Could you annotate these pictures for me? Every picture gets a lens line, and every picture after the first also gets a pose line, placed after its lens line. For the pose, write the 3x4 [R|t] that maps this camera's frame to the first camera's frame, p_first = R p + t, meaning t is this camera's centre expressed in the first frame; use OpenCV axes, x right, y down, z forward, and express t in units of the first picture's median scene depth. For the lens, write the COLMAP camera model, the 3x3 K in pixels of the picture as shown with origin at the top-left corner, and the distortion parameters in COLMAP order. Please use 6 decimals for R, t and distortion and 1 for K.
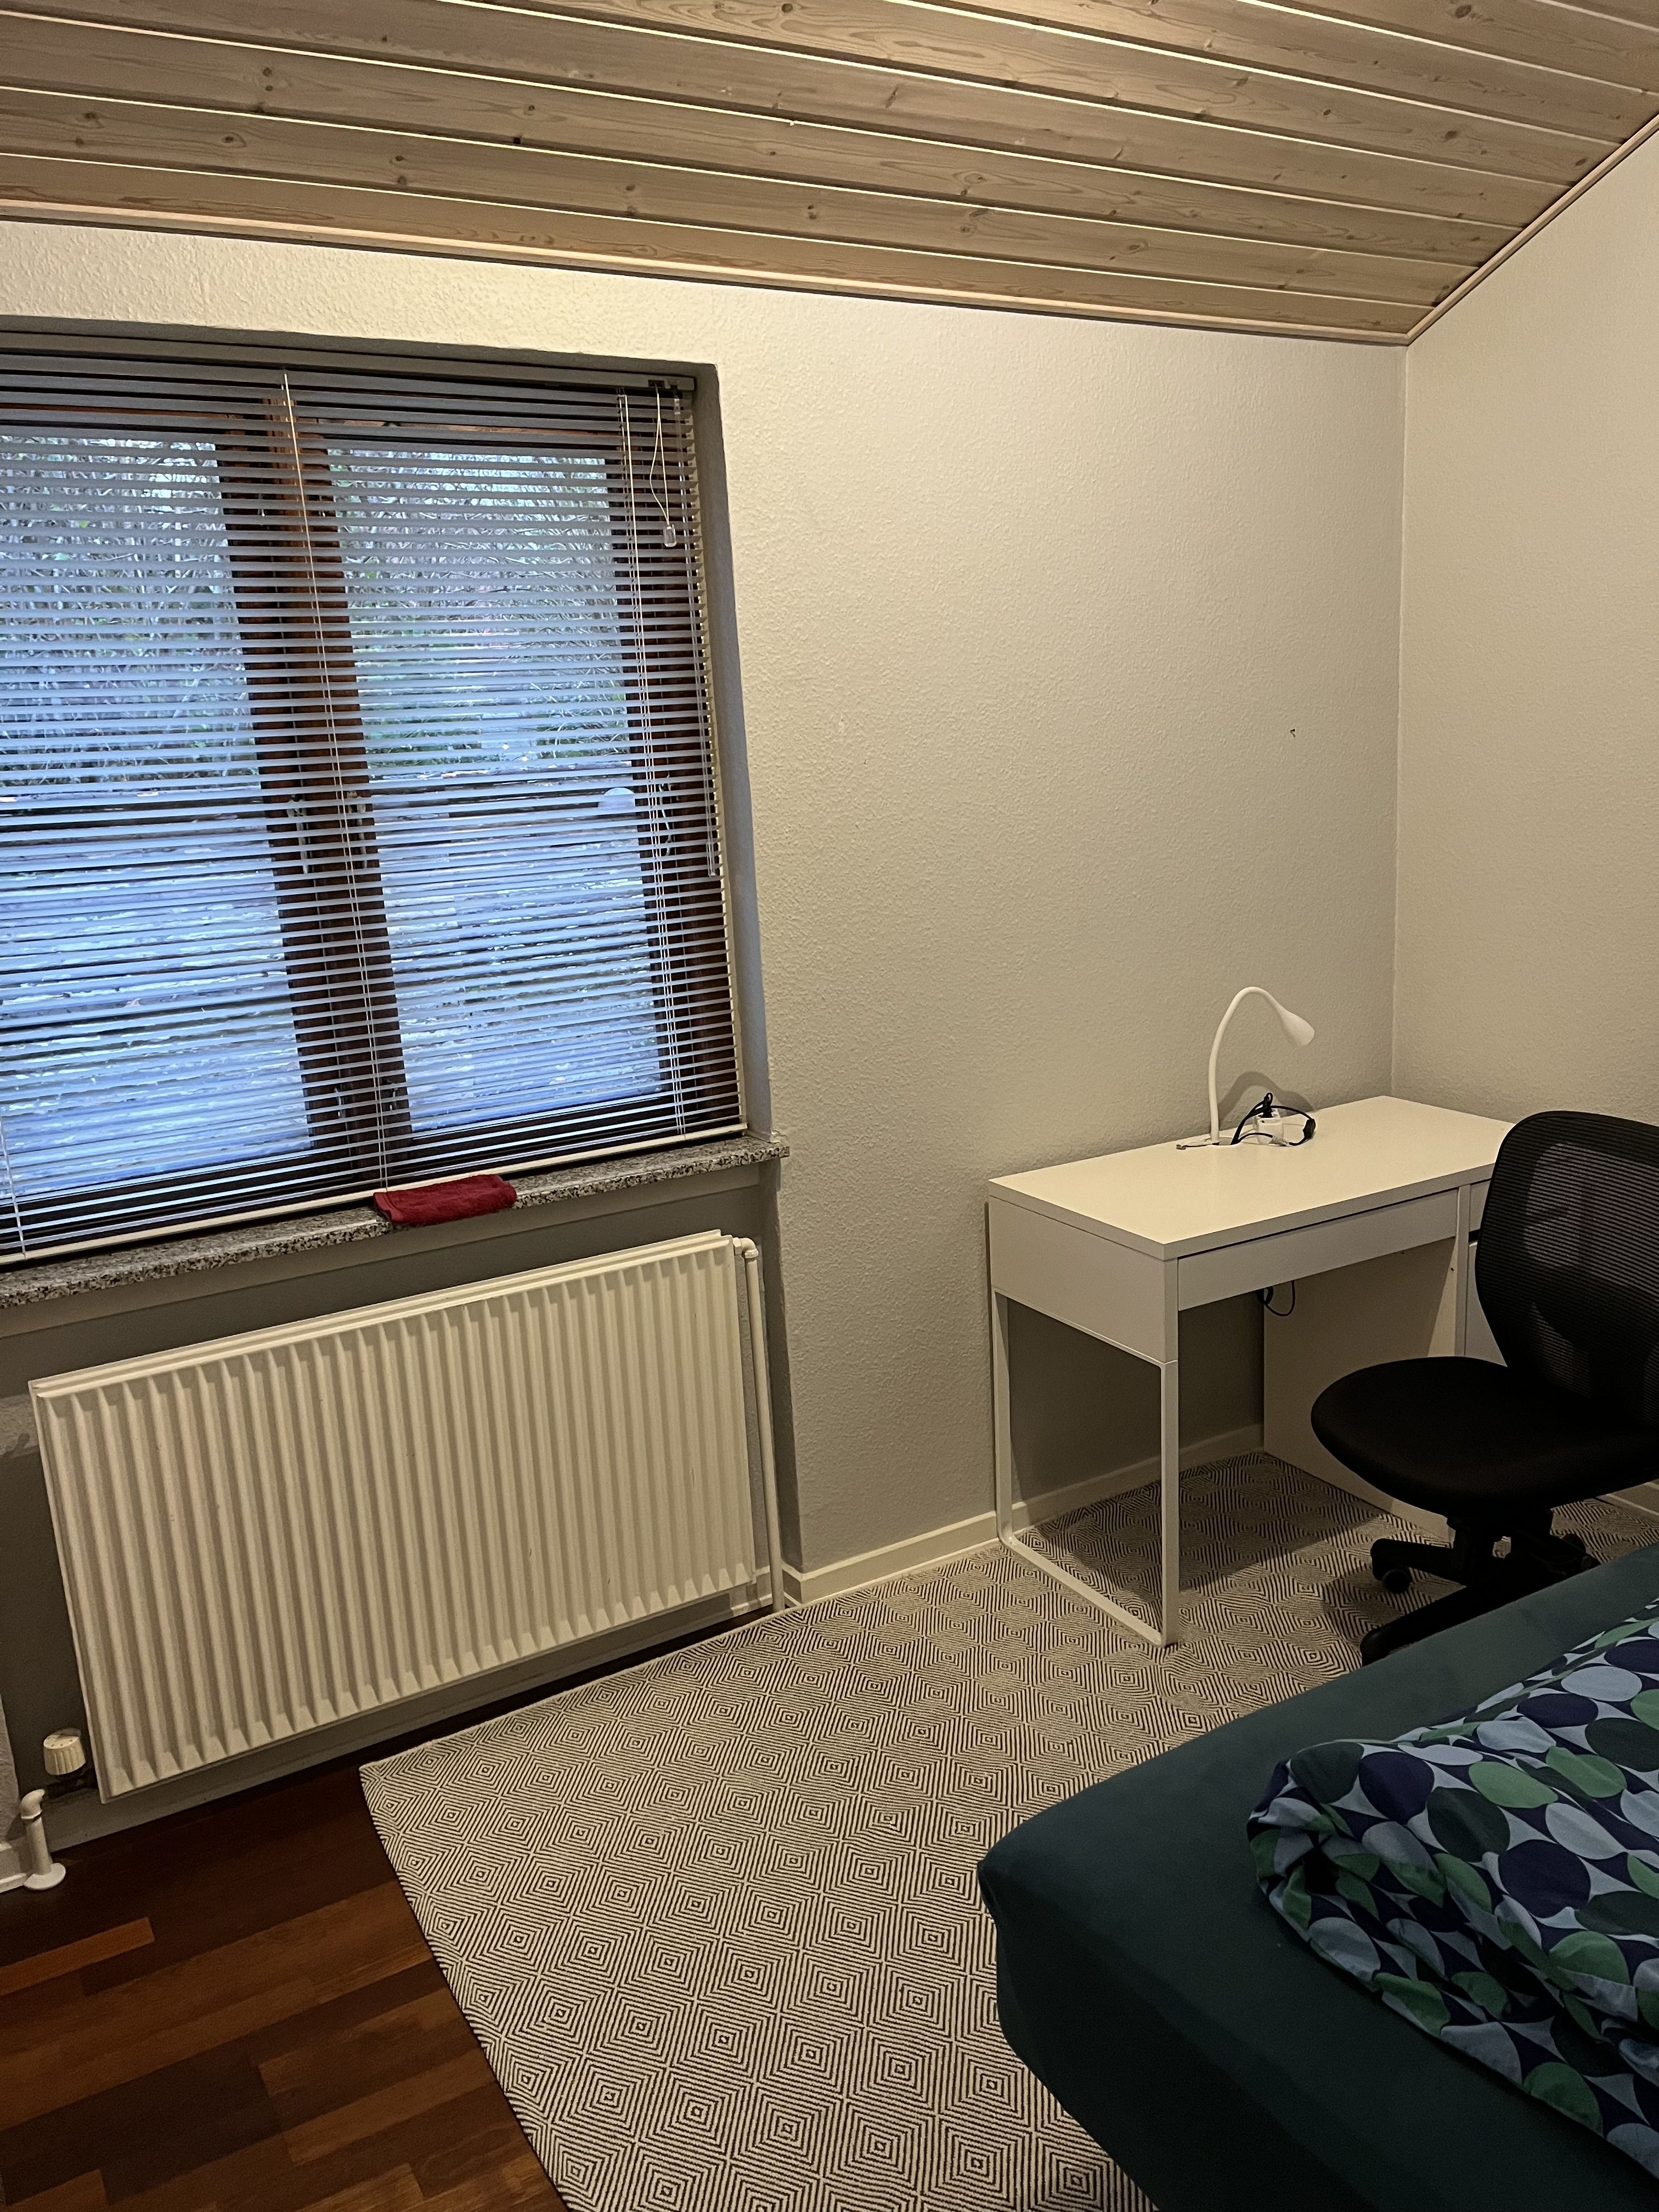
lens RADIAL K [[1630.2, 0, 829.5], [0, 1630.2, 1106.0], [0, 0, 1]] dist [0.055965, -0.086701]
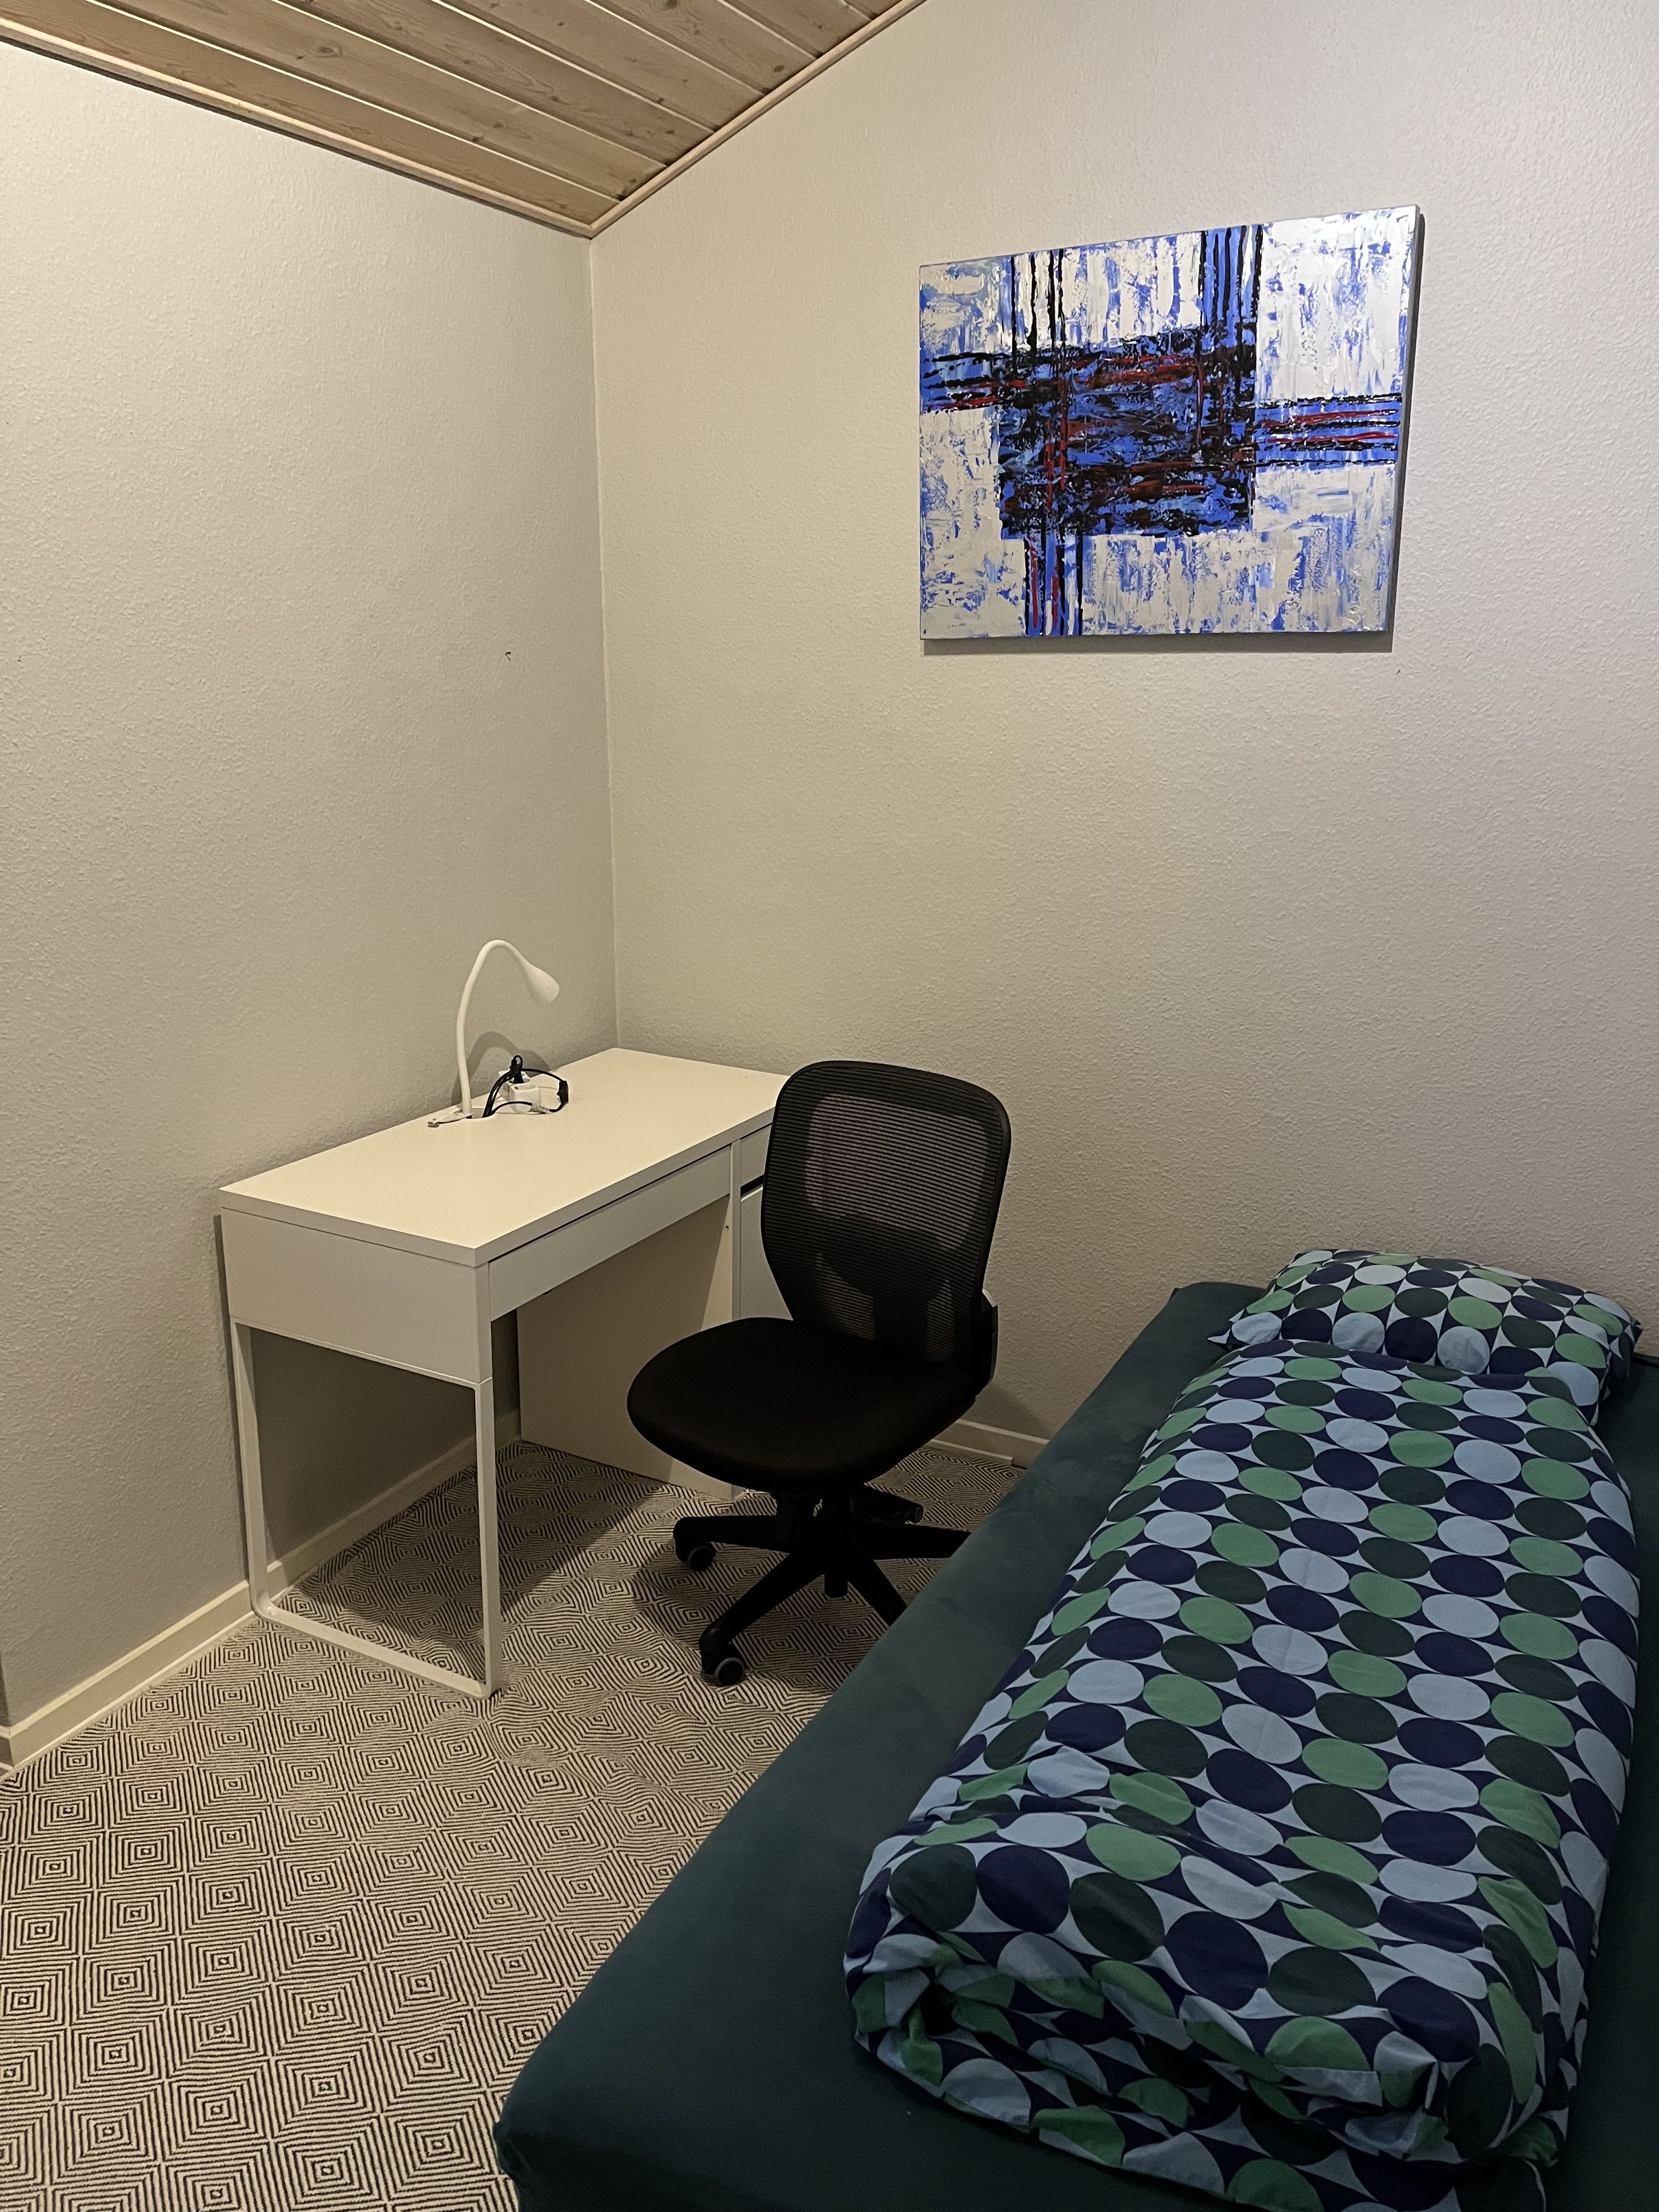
lens RADIAL K [[1652.2, 0, 829.5], [0, 1652.2, 1106.0], [0, 0, 1]] dist [0.070317, -0.092763]
pose [[0.848445, -0.082673, 0.522786, -0.085887], [0.061058, 0.996420, 0.058479, -0.029424], [-0.525749, -0.017696, 0.850455, 0.153495]]
